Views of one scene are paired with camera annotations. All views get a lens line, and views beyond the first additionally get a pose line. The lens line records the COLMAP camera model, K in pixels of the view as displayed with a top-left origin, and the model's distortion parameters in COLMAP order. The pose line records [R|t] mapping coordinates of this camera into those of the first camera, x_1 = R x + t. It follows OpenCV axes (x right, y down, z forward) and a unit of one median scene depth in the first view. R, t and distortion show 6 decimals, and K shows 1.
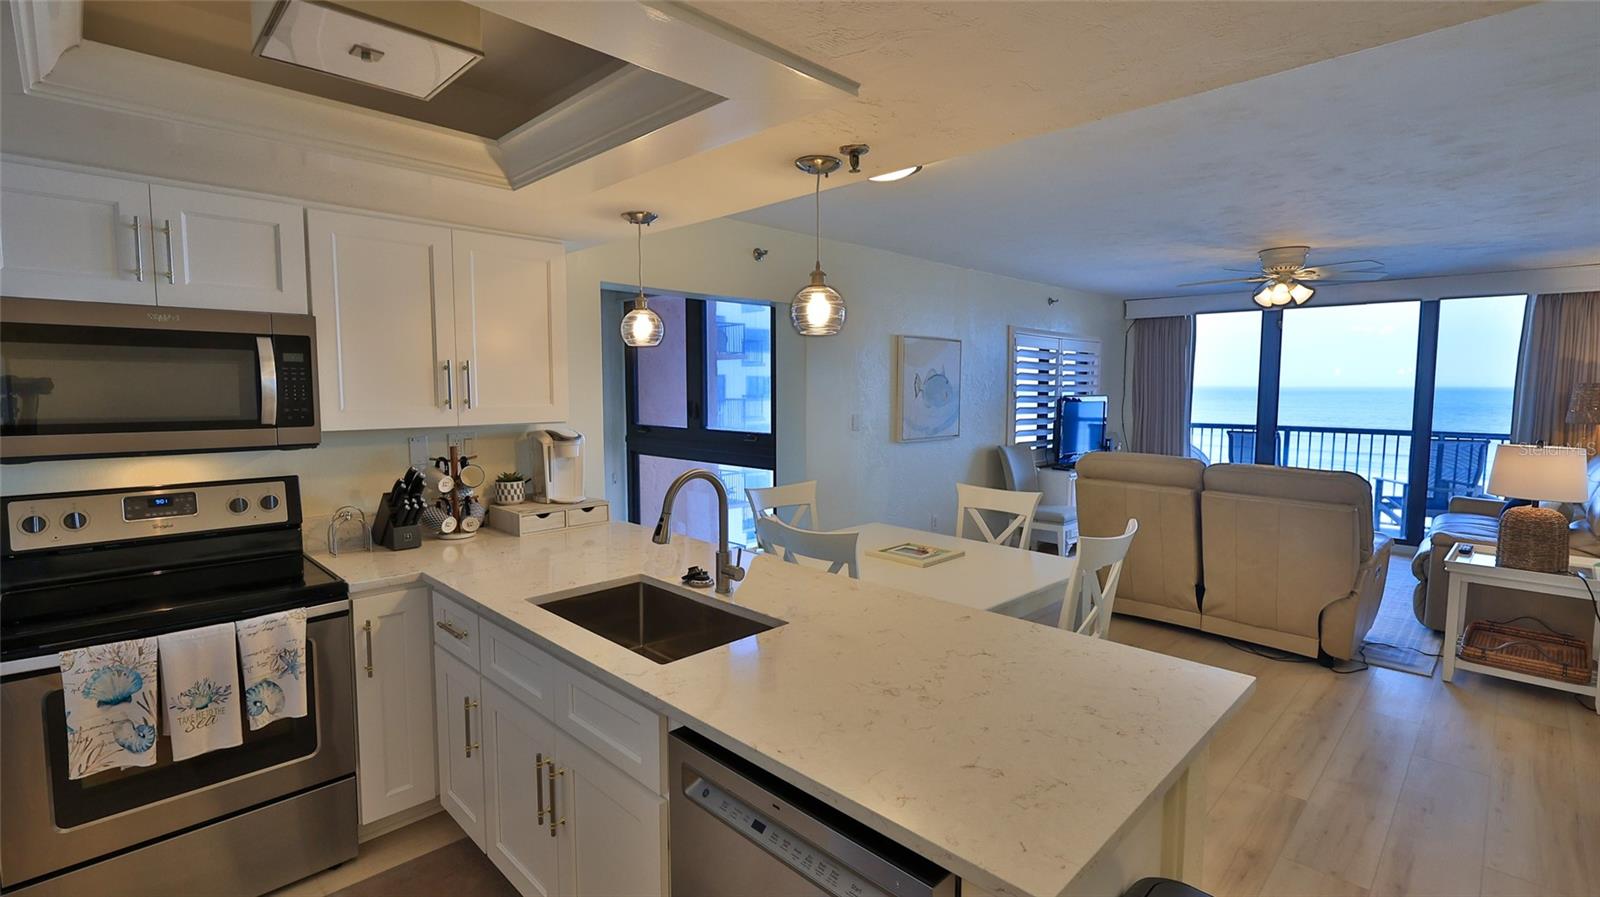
lens RADIAL K [[727.7, 0, 800.0], [0, 727.7, 448.5], [0, 0, 1]] dist [-0.001054, -0.000103]
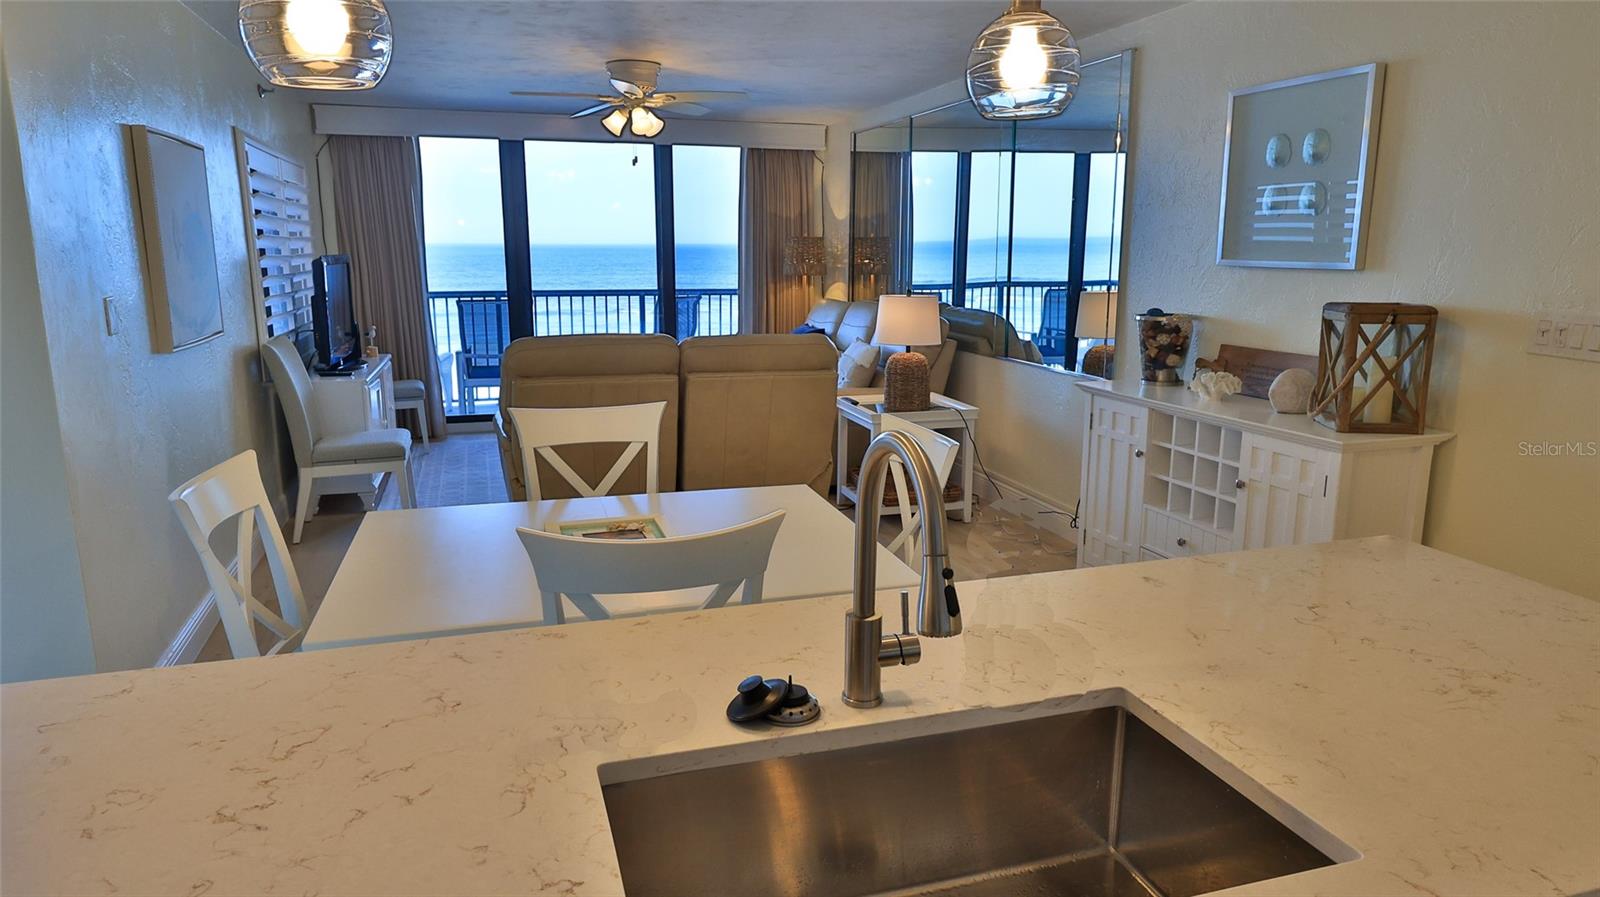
lens RADIAL K [[996.5, 0, 800.0], [0, 996.5, 448.5], [0, 0, 1]] dist [0.005376, 0.000745]
pose [[0.463619, -0.179481, 0.867666, -0.253992], [0.076355, 0.983719, 0.162689, -0.022639], [-0.882738, -0.009175, 0.469775, 0.309279]]
